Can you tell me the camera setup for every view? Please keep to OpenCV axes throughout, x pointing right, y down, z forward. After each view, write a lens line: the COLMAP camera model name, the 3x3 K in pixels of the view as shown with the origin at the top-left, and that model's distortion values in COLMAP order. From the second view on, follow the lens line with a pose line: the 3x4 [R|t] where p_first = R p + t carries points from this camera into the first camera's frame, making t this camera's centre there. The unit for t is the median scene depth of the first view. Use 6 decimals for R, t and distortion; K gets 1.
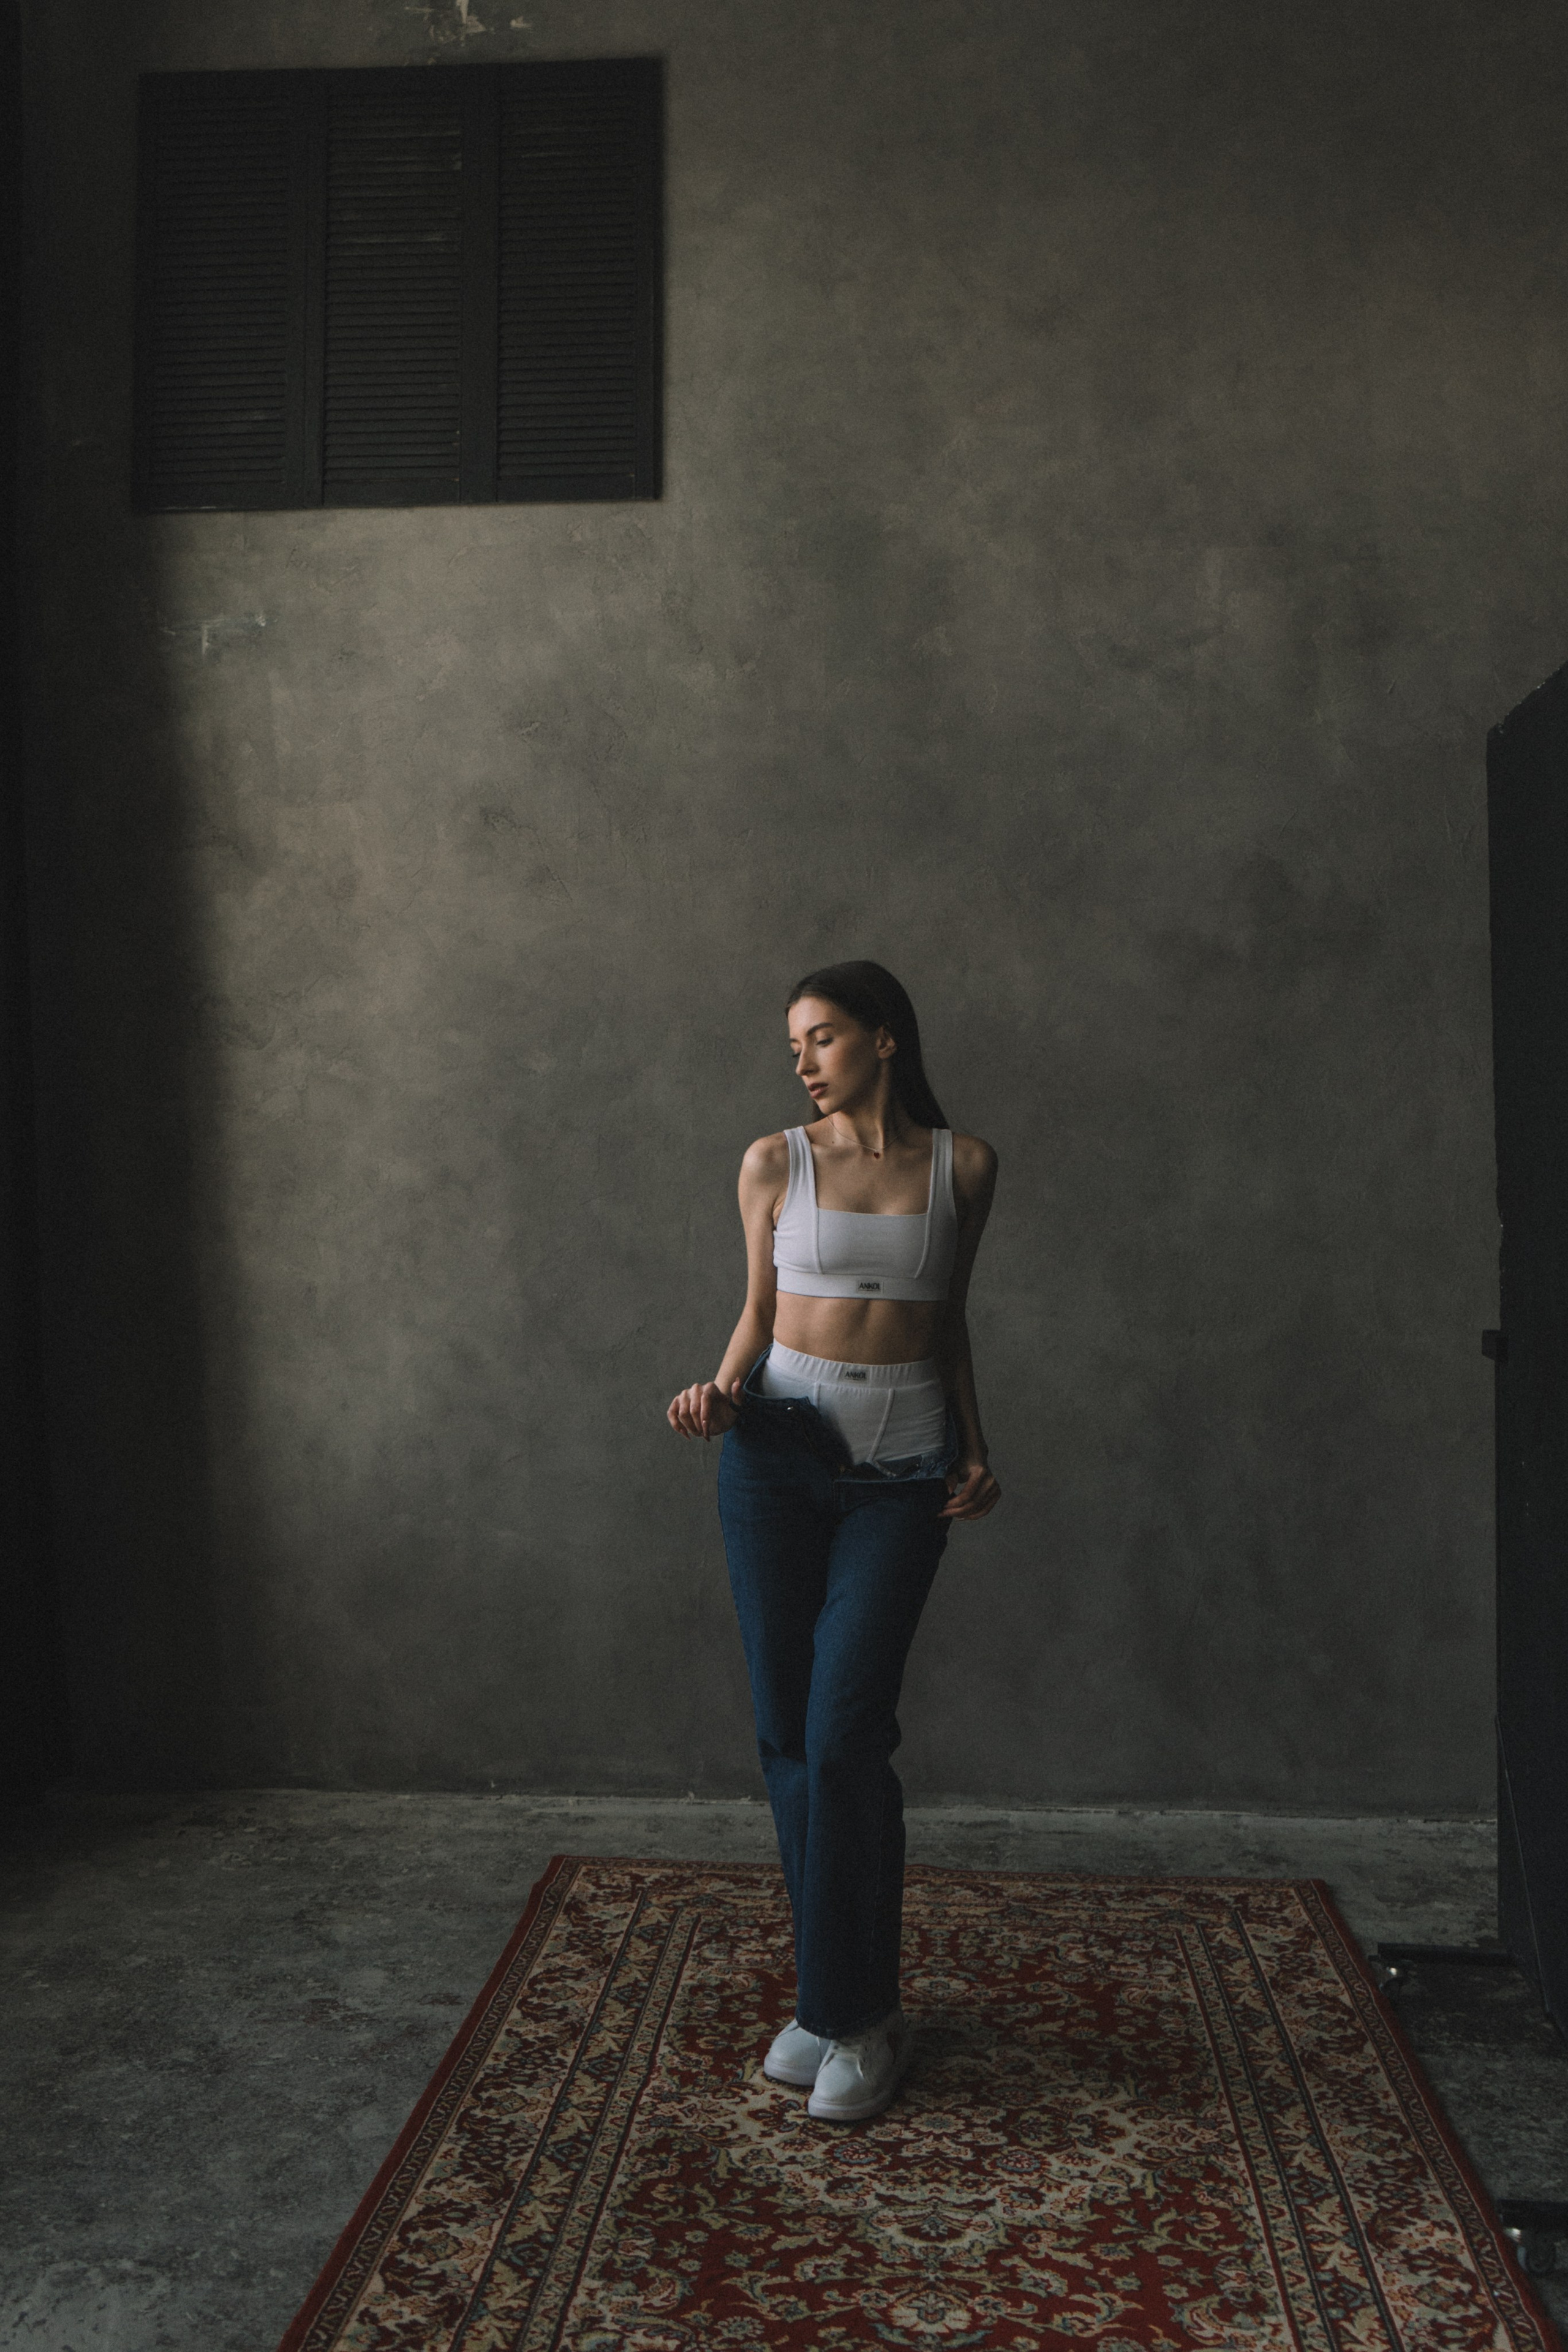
lens RADIAL K [[2203.0, 0, 785.6], [0, 2203.0, 1018.5], [0, 0, 1]] dist [0.005950, 0.000000]
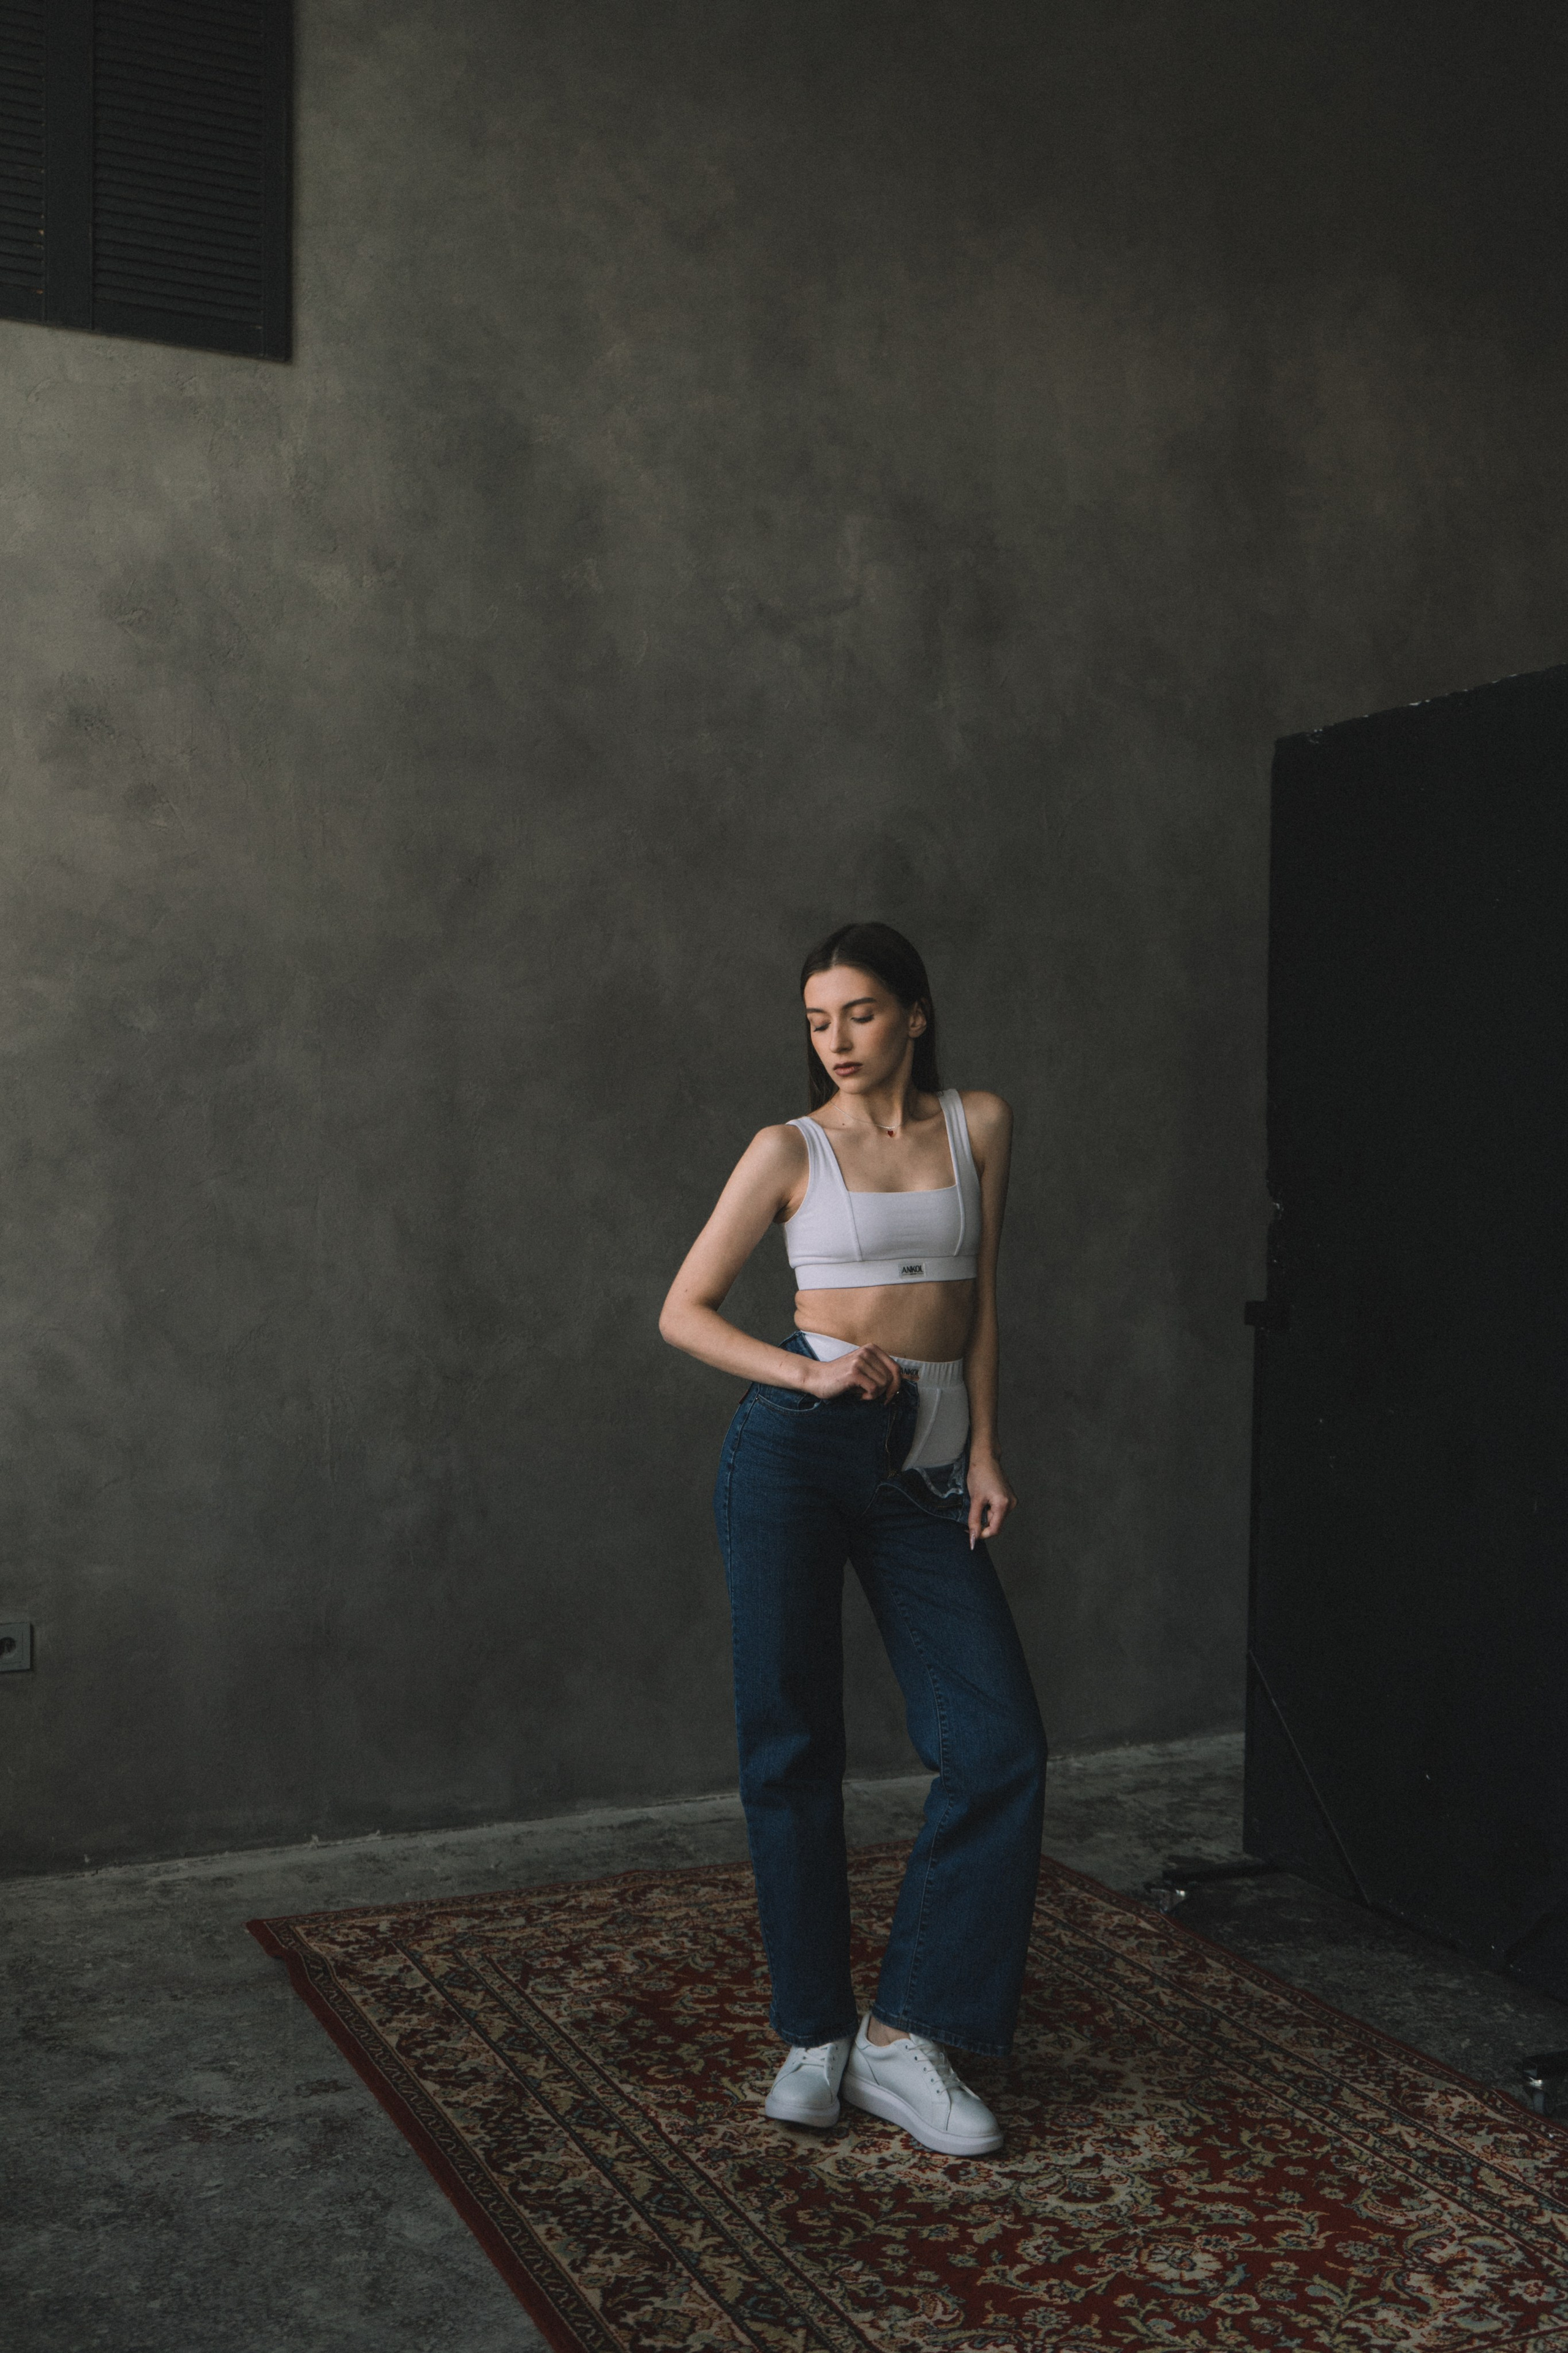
lens RADIAL K [[2320.7, 0, 793.3], [0, 2320.7, 1174.5], [0, 0, 1]] dist [0.024554, 0.000000]
pose [[0.871072, 0.002996, 0.491146, -0.351249], [-0.043136, 0.996584, 0.070424, 0.006145], [-0.489257, -0.082531, 0.868226, 0.102011]]
